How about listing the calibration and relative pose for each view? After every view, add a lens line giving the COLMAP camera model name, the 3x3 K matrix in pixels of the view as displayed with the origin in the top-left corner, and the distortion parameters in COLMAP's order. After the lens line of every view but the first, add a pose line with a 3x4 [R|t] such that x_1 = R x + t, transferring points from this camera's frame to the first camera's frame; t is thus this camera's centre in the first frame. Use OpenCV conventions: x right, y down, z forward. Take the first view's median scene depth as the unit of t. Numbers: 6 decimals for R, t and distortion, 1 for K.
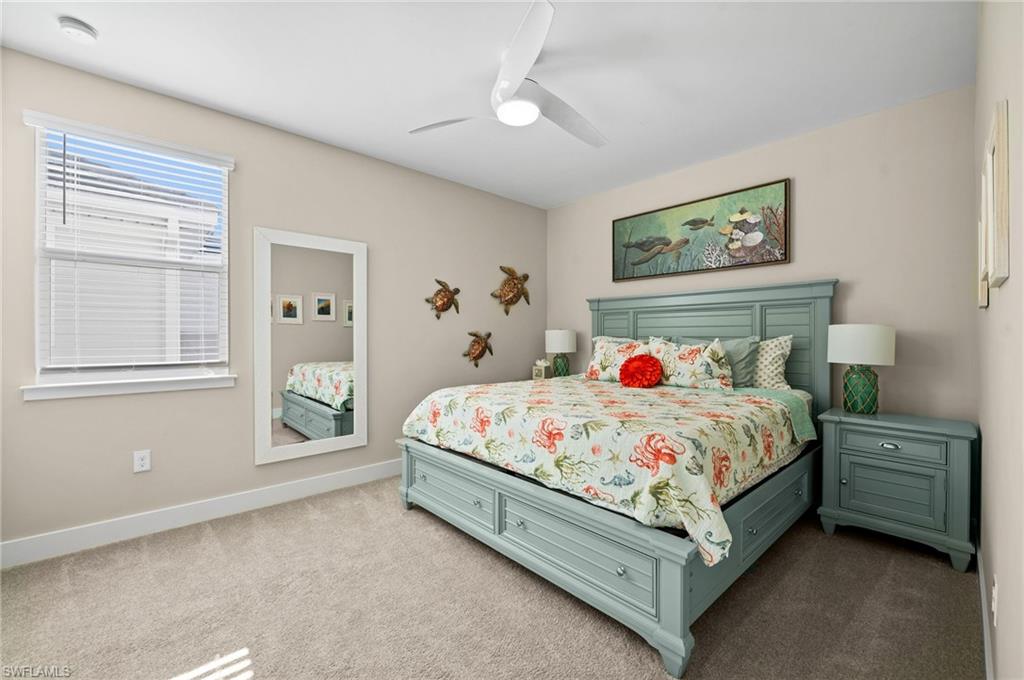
lens RADIAL K [[417.3, 0, 524.8], [0, 417.3, 339.3], [0, 0, 1]] dist [-0.012849, 0.000104]
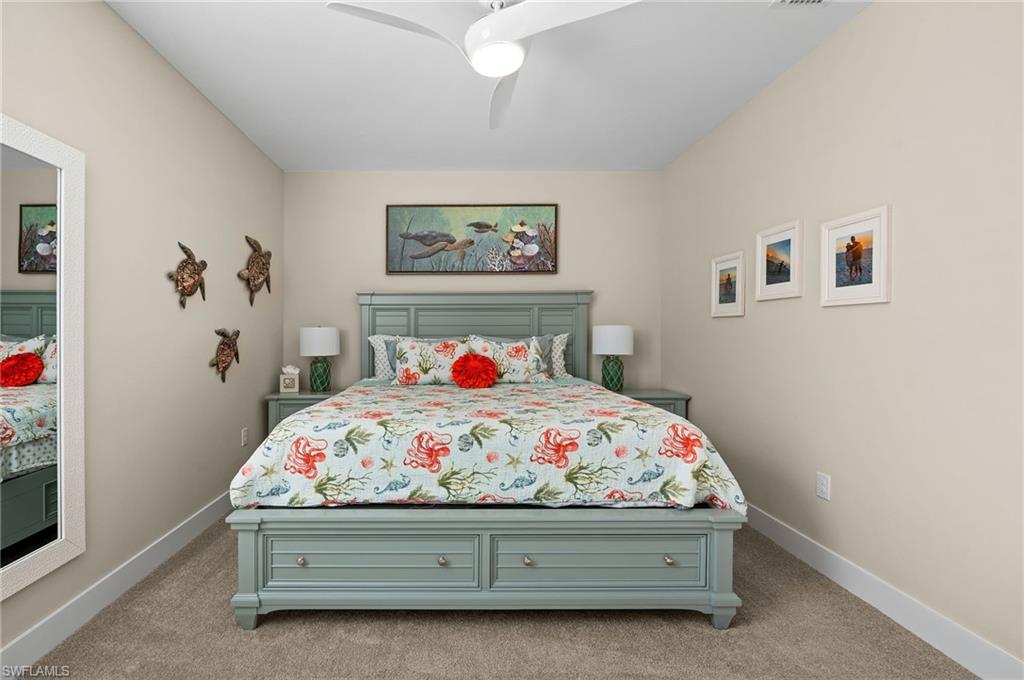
lens RADIAL K [[417.3, 0, 524.8], [0, 417.3, 339.3], [0, 0, 1]] dist [-0.012849, 0.000104]
pose [[0.686973, -0.012450, 0.726576, -0.317315], [0.008465, 0.999922, 0.009131, -0.004118], [-0.726633, -0.000123, 0.687025, 0.226203]]
